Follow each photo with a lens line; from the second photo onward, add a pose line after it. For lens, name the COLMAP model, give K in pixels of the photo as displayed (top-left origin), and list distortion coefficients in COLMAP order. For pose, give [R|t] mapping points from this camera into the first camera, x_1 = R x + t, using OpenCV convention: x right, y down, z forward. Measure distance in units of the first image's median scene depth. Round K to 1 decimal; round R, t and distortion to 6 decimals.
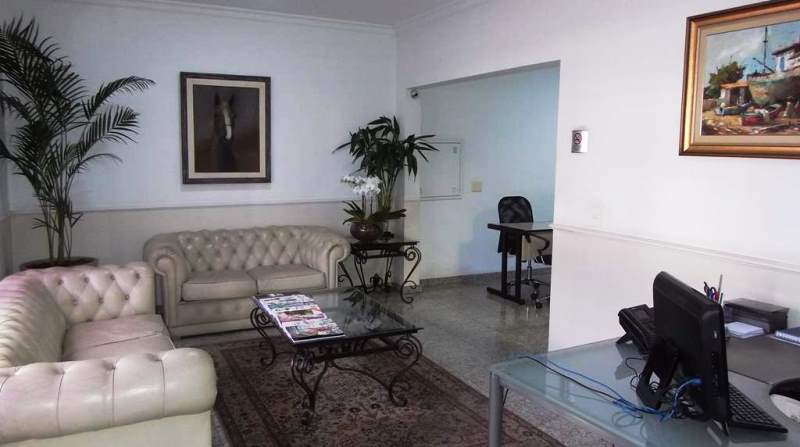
lens RADIAL K [[603.1, 0, 399.7], [0, 603.1, 222.6], [0, 0, 1]] dist [-0.003998, -0.000641]
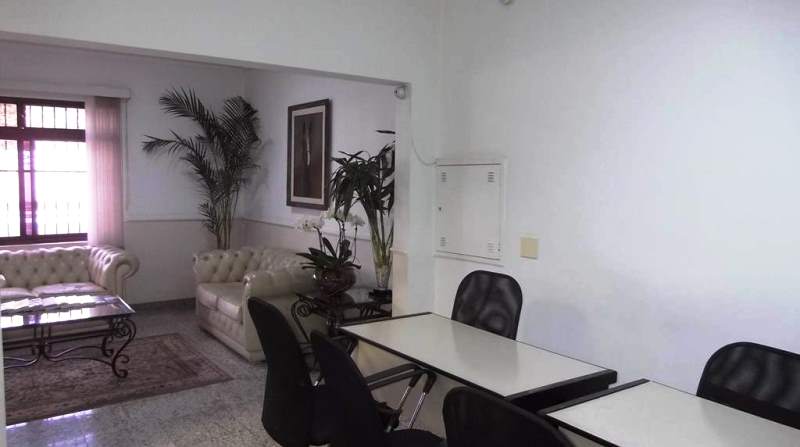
lens RADIAL K [[603.1, 0, 400.0], [0, 603.1, 223.1], [0, 0, 1]] dist [-0.003998, -0.000641]
pose [[0.158705, 0.071721, -0.984718, 0.761637], [-0.133105, 0.989807, 0.050640, -0.113912], [0.978313, 0.123034, 0.166634, 0.996171]]
